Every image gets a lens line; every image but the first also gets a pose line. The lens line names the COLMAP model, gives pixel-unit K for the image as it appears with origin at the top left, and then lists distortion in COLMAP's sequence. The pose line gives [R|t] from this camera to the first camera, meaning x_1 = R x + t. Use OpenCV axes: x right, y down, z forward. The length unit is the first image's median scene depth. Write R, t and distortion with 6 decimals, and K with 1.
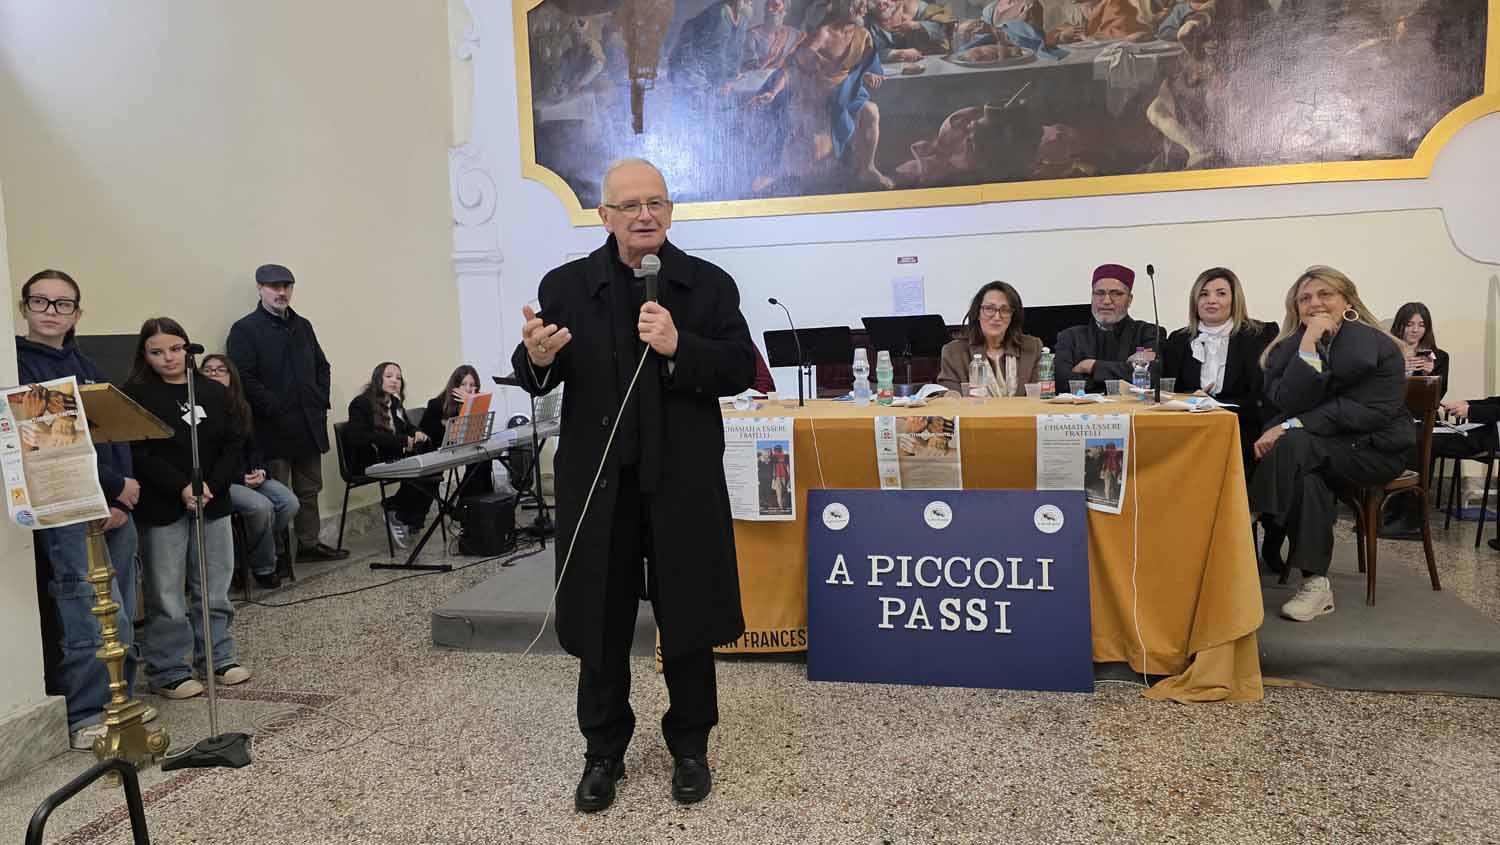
lens RADIAL K [[1007.9, 0, 760.4], [0, 1007.9, 401.3], [0, 0, 1]] dist [0.052213, -0.046966]
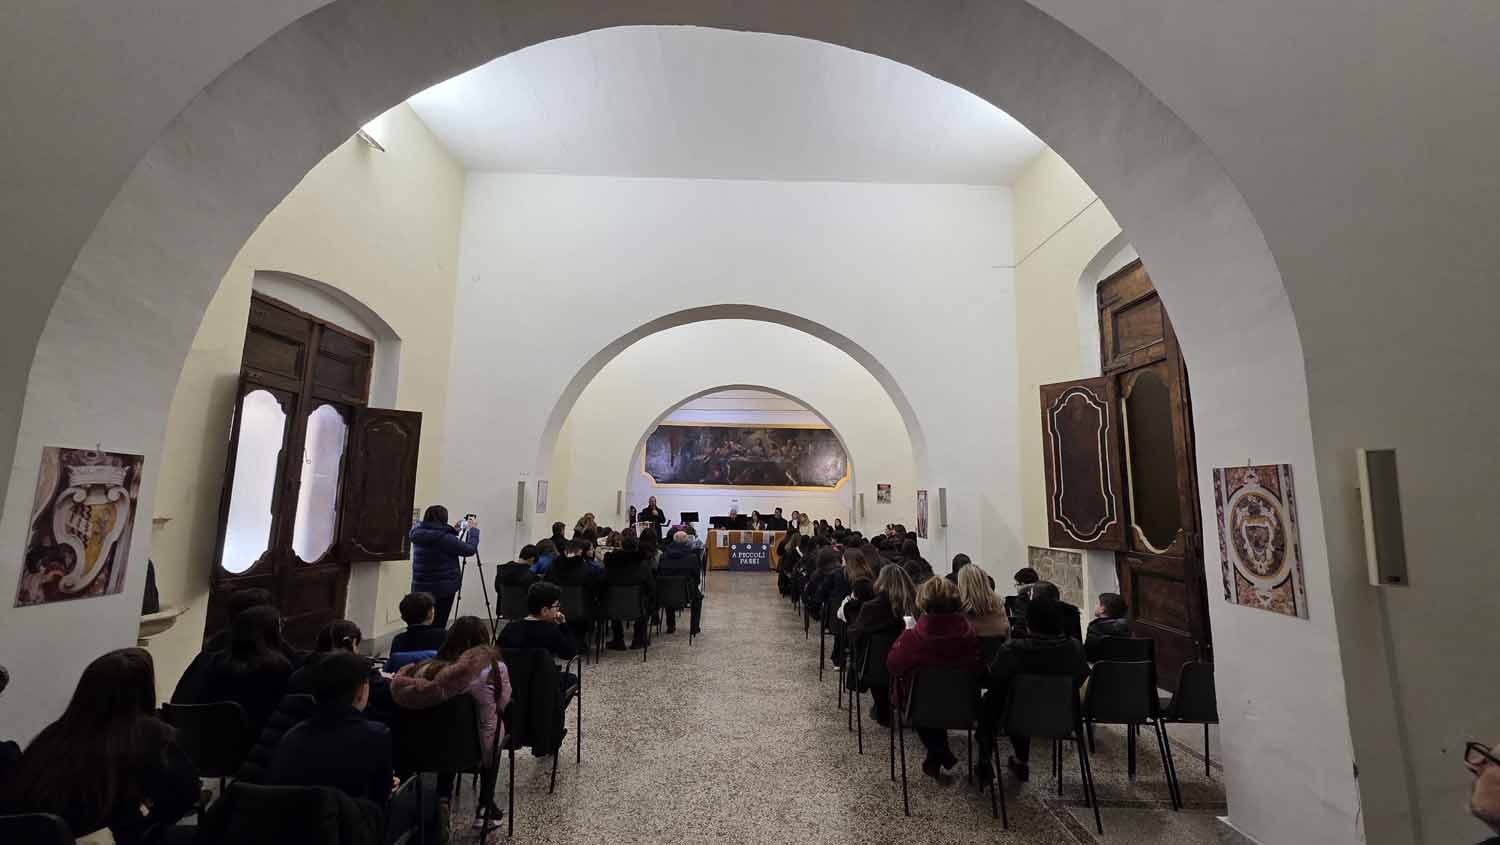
lens RADIAL K [[579.5, 0, 745.0], [0, 579.5, 418.9], [0, 0, 1]] dist [0.000548, 0.000002]
pose [[0.970262, 0.079847, 0.228508, -0.668280], [-0.027688, 0.974441, -0.222930, 0.118421], [-0.240468, 0.209973, 0.947674, -2.368275]]
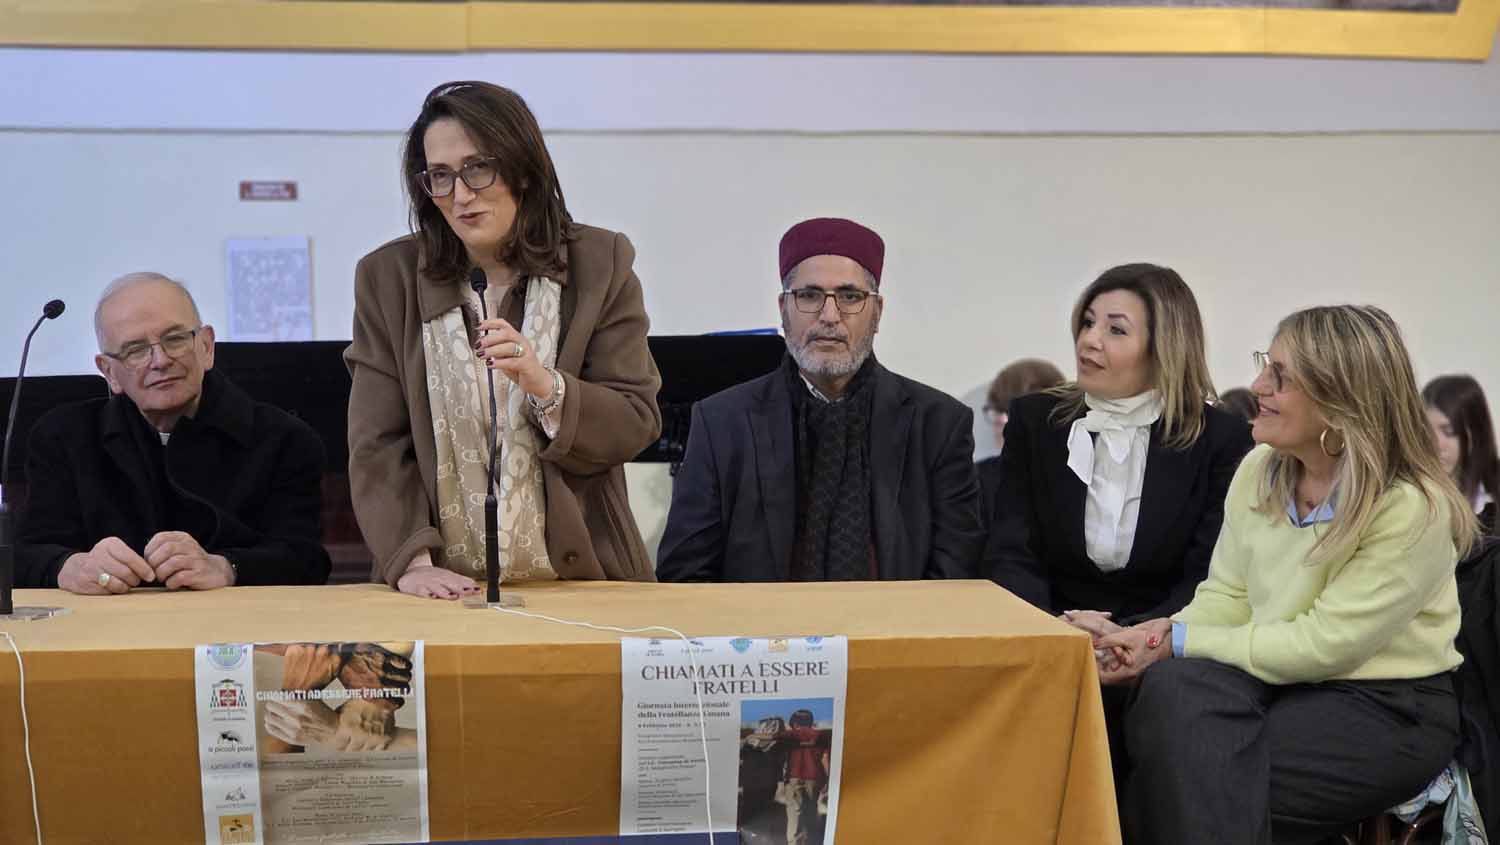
lens RADIAL K [[3253.1, 0, 747.7], [0, 3253.1, 421.6], [0, 0, 1]] dist [0.029409, 0.000000]
pose [[0.955479, 0.017363, 0.294548, -0.037053], [-0.001074, 0.998465, -0.055374, -0.000633], [-0.295057, 0.052593, 0.954031, -0.156900]]
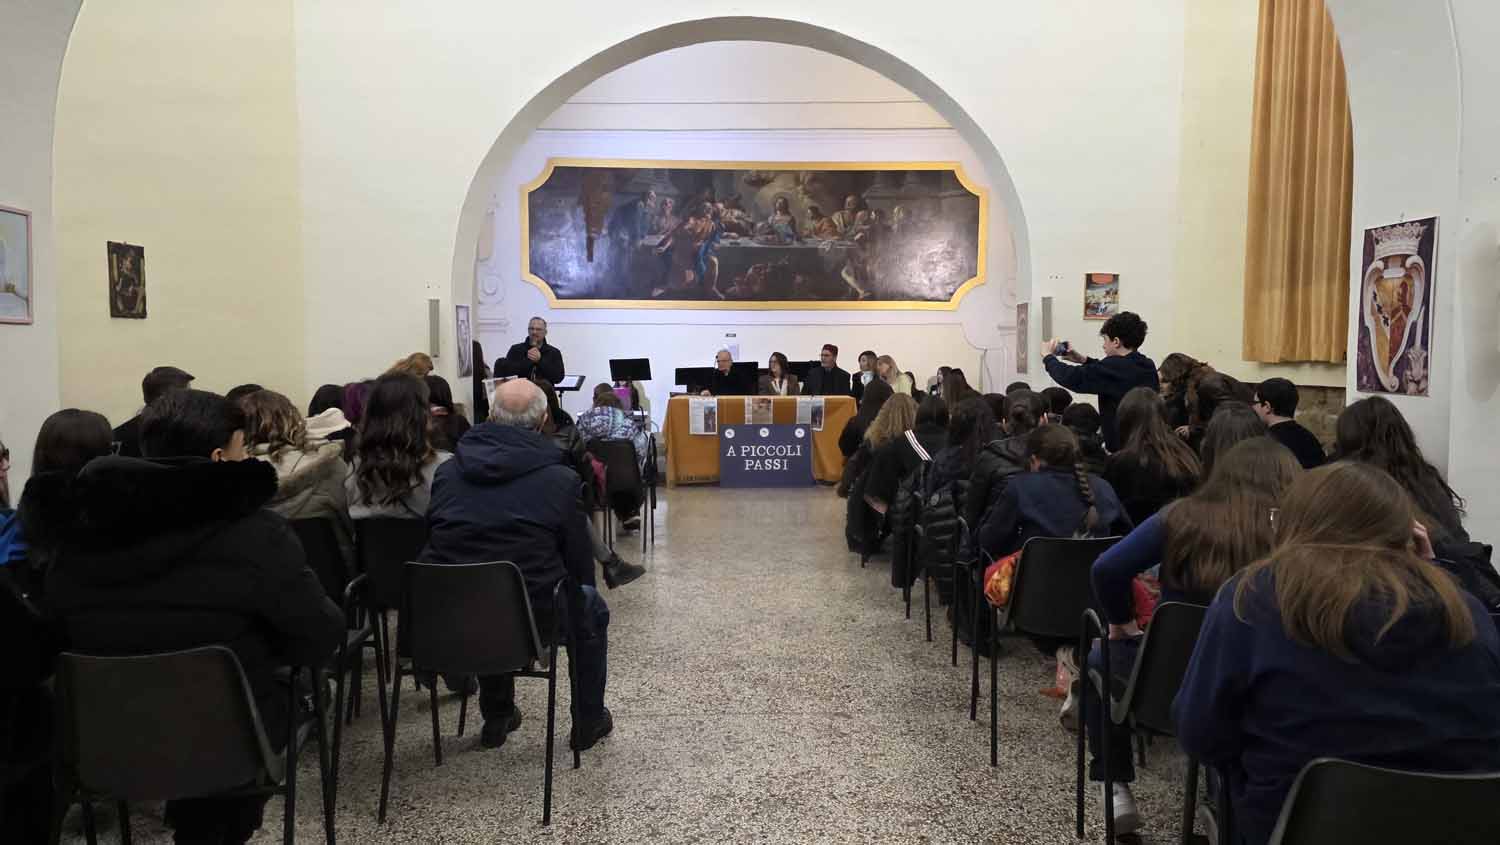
lens RADIAL K [[1007.9, 0, 757.9], [0, 1007.9, 418.3], [0, 0, 1]] dist [0.052213, -0.046966]
pose [[0.969253, 0.016253, 0.245530, -0.471200], [-0.011277, 0.999702, -0.021659, 0.111327], [-0.245809, 0.018224, 0.969147, -1.543272]]
